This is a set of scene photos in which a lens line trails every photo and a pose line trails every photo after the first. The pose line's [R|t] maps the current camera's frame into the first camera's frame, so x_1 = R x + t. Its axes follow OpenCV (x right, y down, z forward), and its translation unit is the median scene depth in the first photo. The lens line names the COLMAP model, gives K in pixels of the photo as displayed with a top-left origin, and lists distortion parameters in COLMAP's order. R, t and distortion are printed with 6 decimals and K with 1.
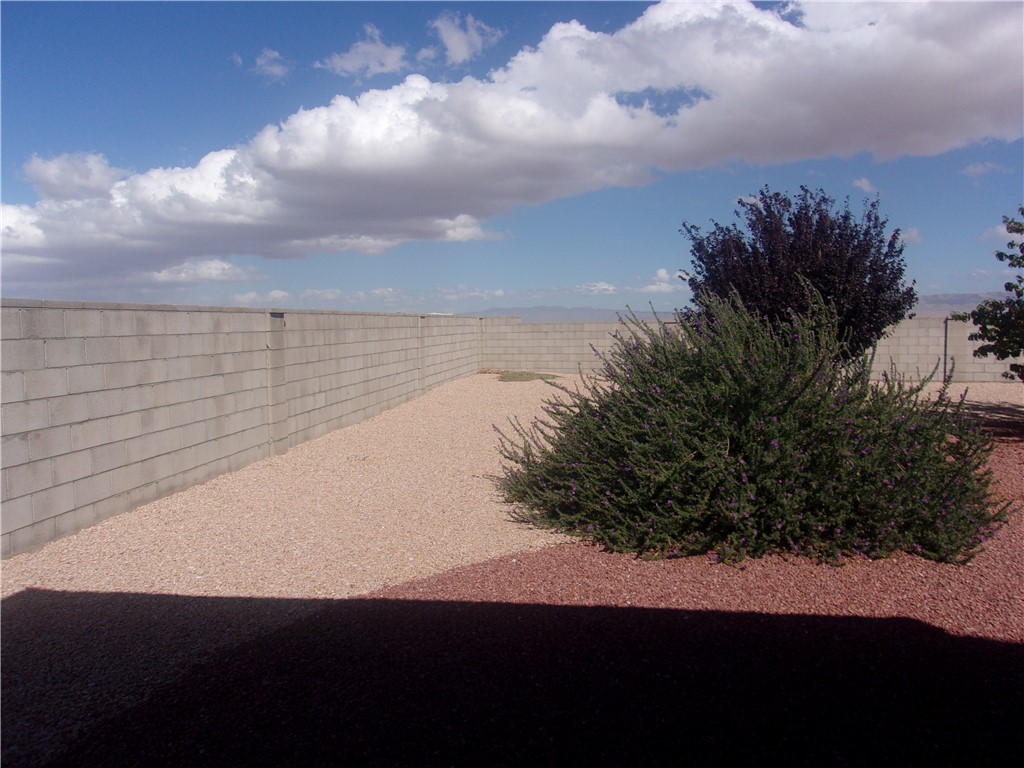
lens RADIAL K [[814.8, 0, 512.0], [0, 814.8, 384.0], [0, 0, 1]] dist [-0.003763, 0.034031]
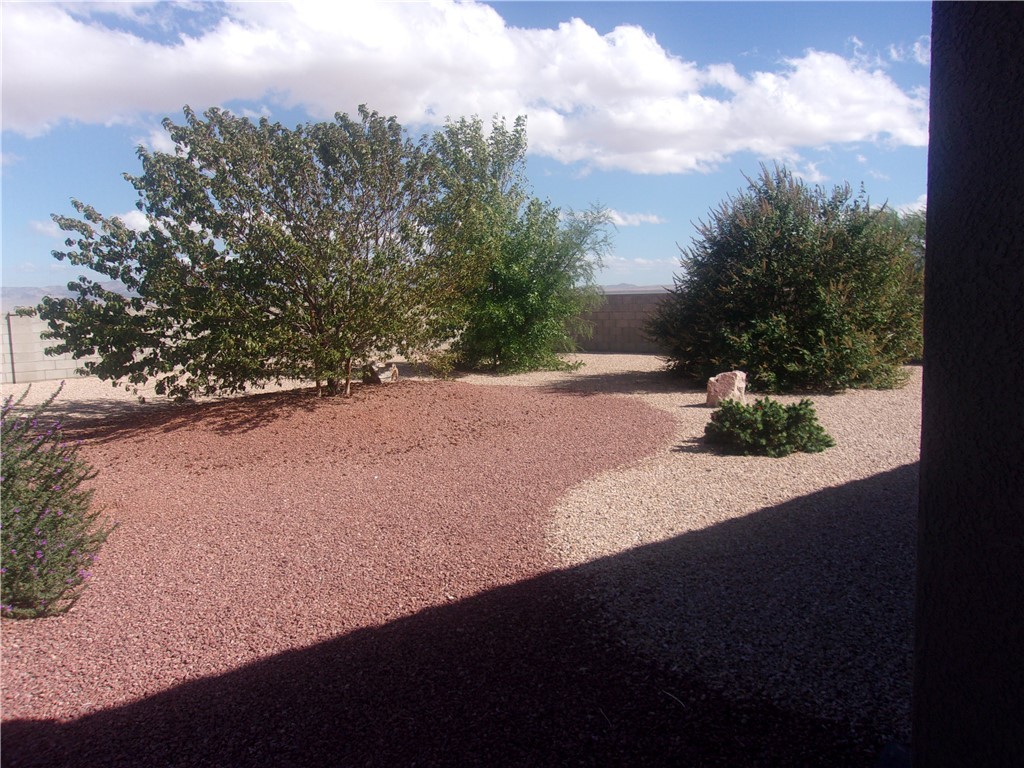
lens RADIAL K [[844.2, 0, 515.9], [0, 844.2, 357.8], [0, 0, 1]] dist [-0.004222, 0.039713]
pose [[0.516513, -0.065393, 0.853779, 0.063421], [0.088604, 0.995809, 0.022668, -0.014239], [-0.851683, 0.063940, 0.520143, 0.132058]]
